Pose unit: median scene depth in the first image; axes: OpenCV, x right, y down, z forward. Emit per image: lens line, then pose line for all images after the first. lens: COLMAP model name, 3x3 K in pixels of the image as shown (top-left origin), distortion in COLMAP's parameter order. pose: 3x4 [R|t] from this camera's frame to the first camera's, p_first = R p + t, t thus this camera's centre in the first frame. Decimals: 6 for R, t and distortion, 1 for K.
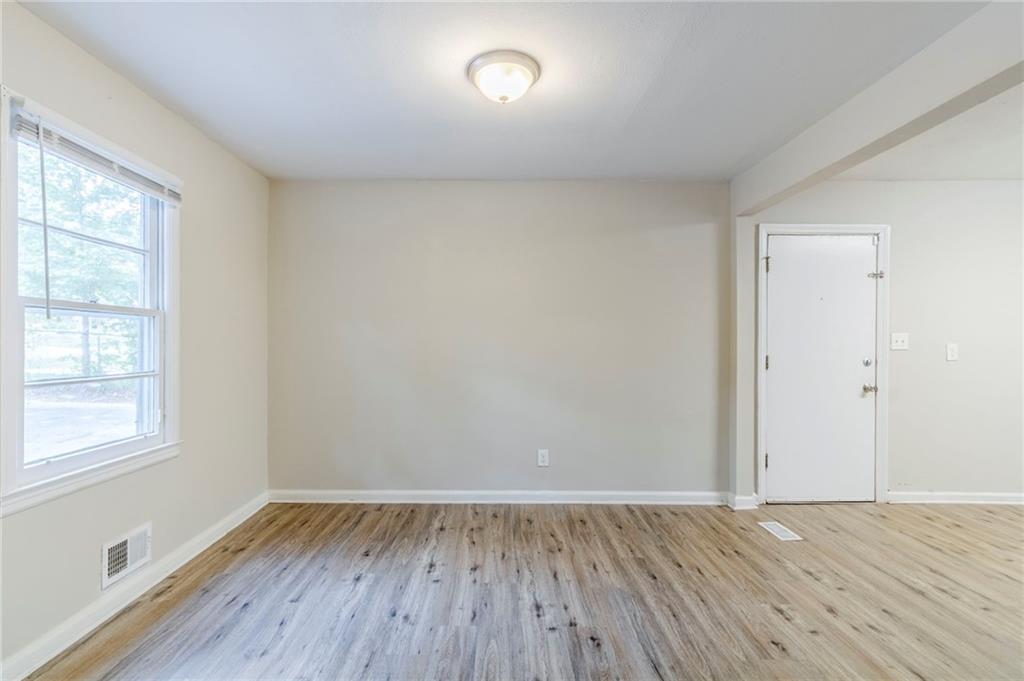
lens RADIAL K [[472.6, 0, 509.6], [0, 472.6, 342.1], [0, 0, 1]] dist [0.008625, -0.000880]
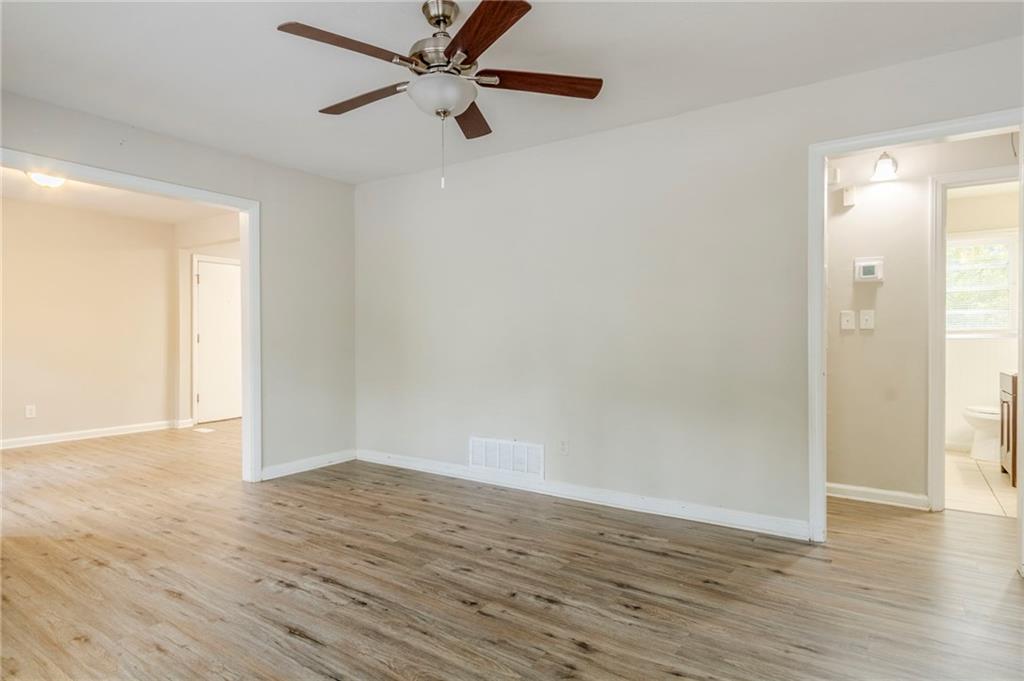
lens RADIAL K [[570.7, 0, 489.3], [0, 570.7, 341.4], [0, 0, 1]] dist [0.004231, -0.002636]
pose [[0.581259, -0.010200, 0.813654, -0.503046], [-0.002963, 0.999888, 0.014652, 0.021996], [-0.813713, -0.010927, 0.581164, -1.014660]]
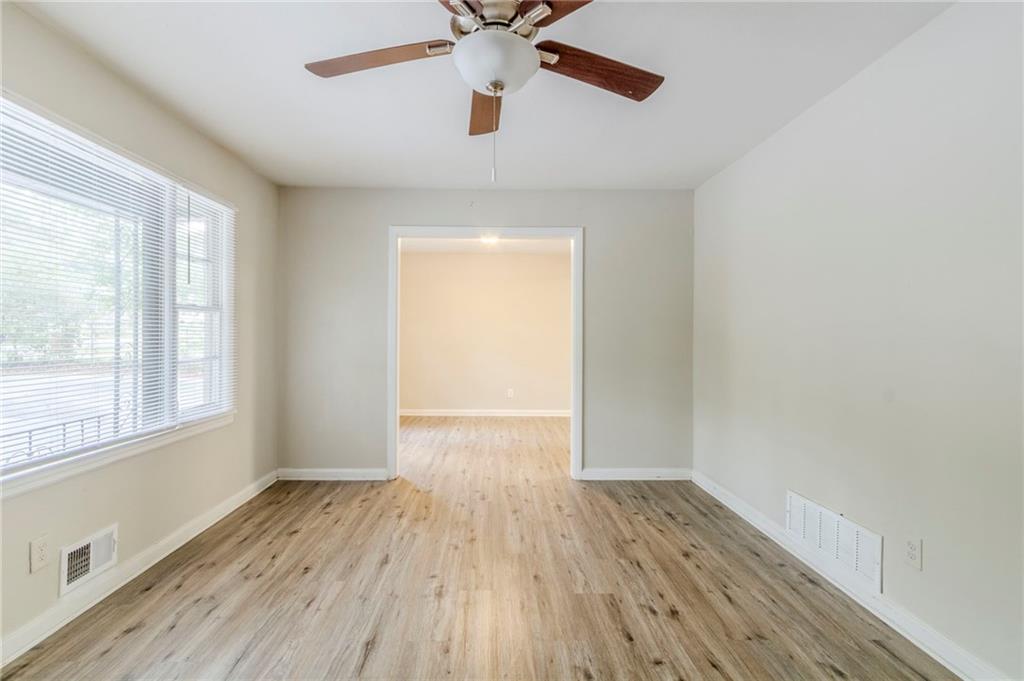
lens RADIAL K [[472.6, 0, 506.6], [0, 472.6, 335.9], [0, 0, 1]] dist [0.008625, -0.000880]
pose [[0.999878, 0.004009, 0.015123, 0.036874], [-0.004066, 0.999985, 0.003724, -0.004723], [-0.015108, -0.003785, 0.999879, -1.022356]]
